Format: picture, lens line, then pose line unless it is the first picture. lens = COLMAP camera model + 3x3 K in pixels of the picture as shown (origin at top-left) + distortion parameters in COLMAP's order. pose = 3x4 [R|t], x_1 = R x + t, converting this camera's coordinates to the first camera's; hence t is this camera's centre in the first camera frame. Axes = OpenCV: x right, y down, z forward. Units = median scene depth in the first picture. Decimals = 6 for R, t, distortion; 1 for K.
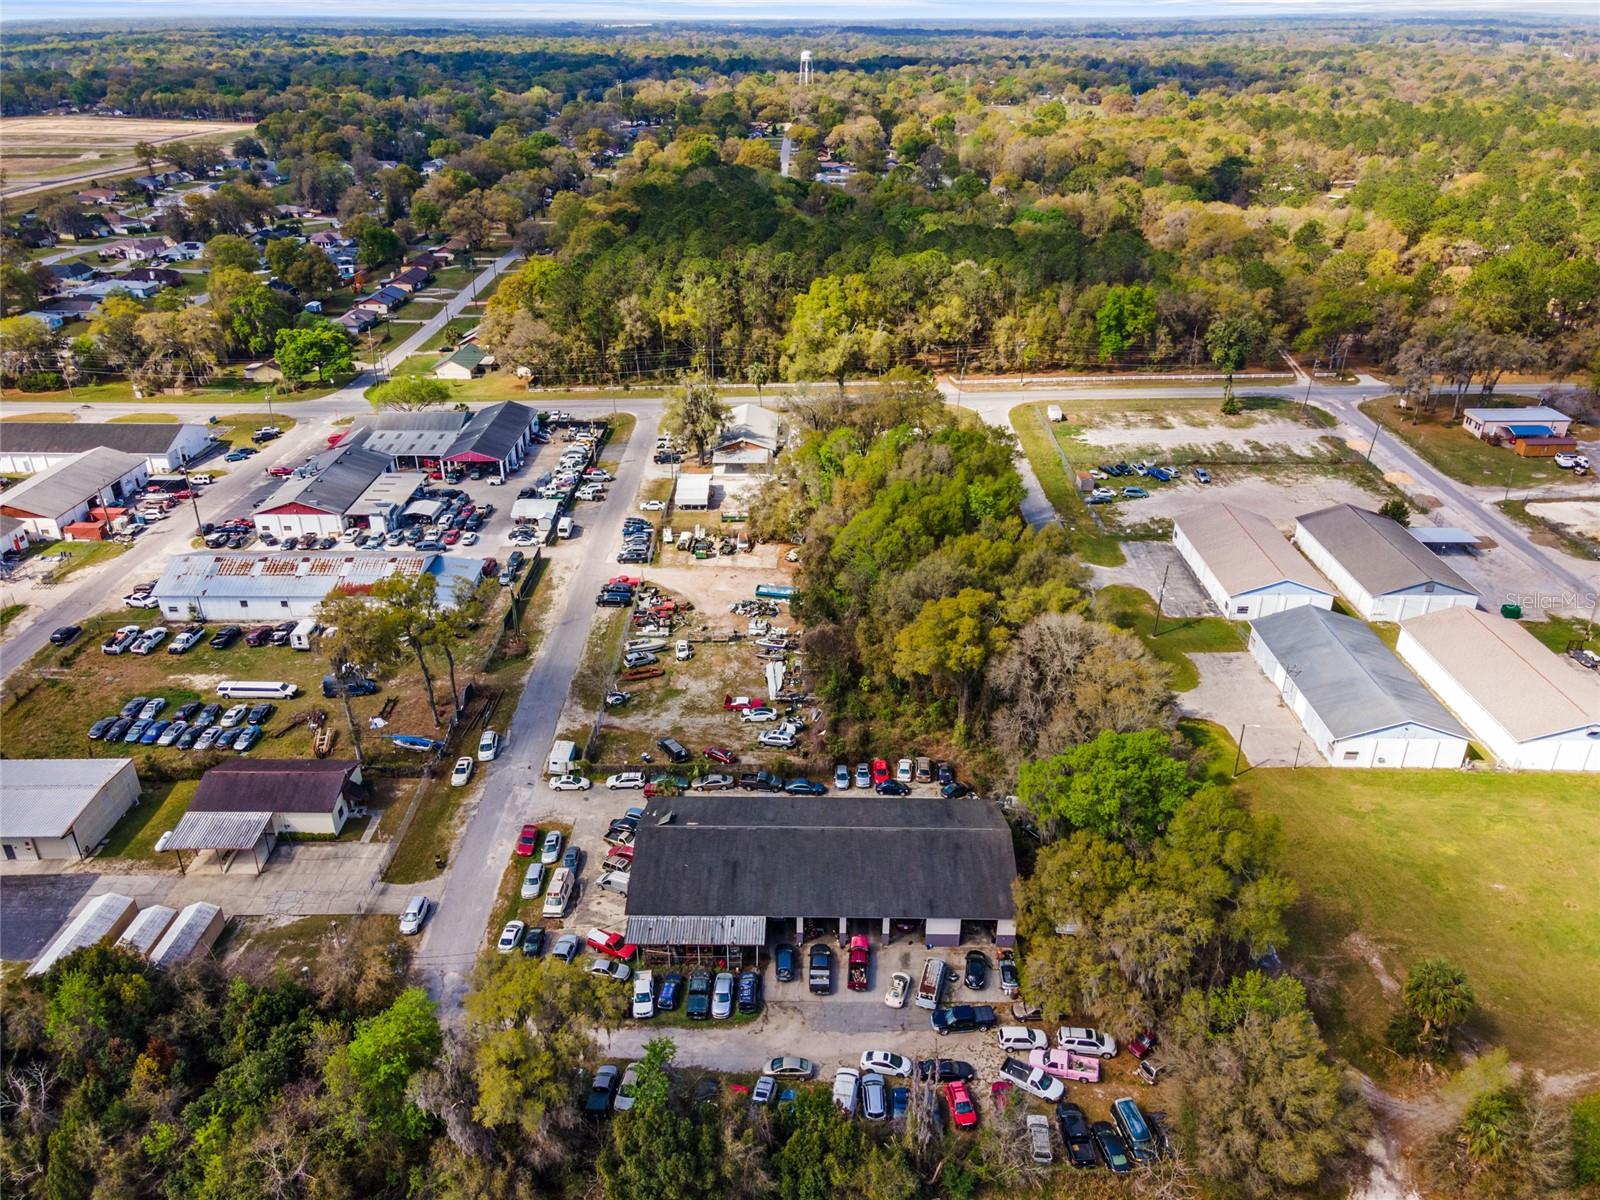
lens RADIAL K [[1168.9, 0, 796.6], [0, 1168.9, 606.3], [0, 0, 1]] dist [0.032041, 0.012057]
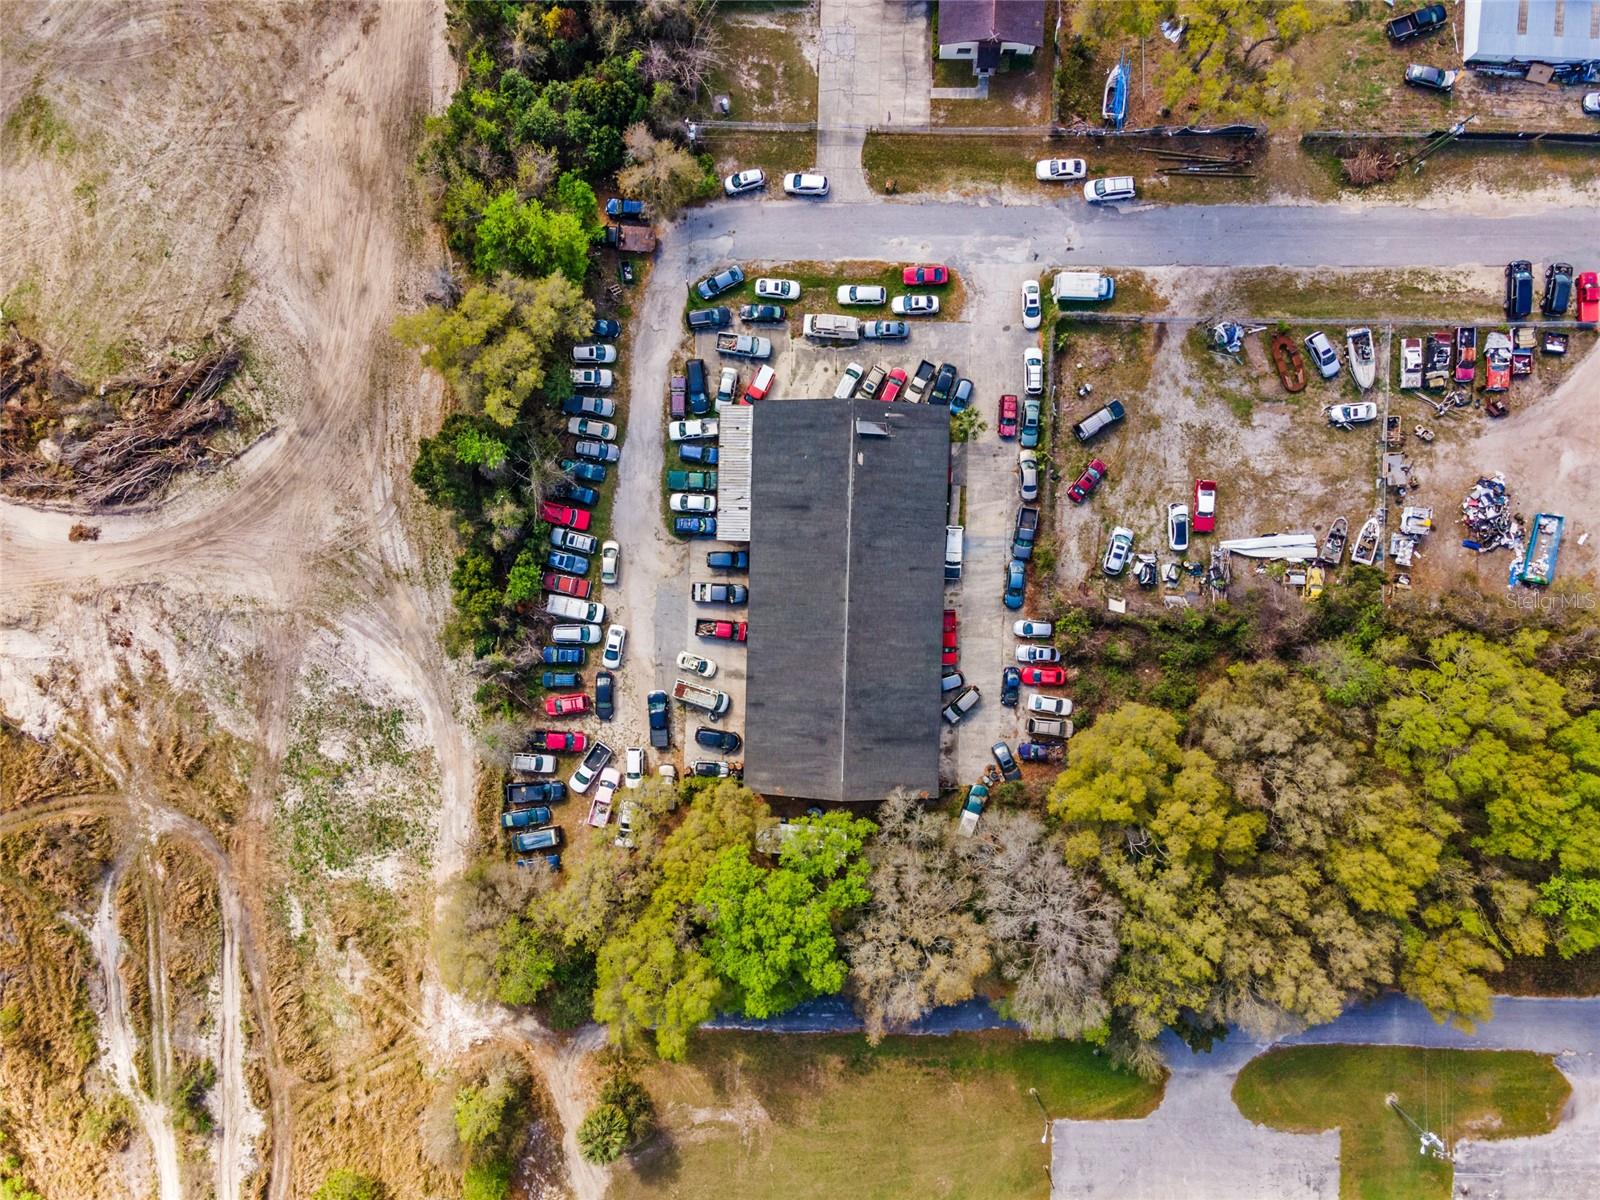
lens RADIAL K [[1168.9, 0, 796.6], [0, 1168.9, 606.3], [0, 0, 1]] dist [0.032041, 0.012057]
pose [[-0.011394, 0.999677, 0.022713, 0.006198], [-0.444142, -0.025410, 0.895596, -0.563702], [0.895884, 0.000117, 0.444288, 0.499836]]
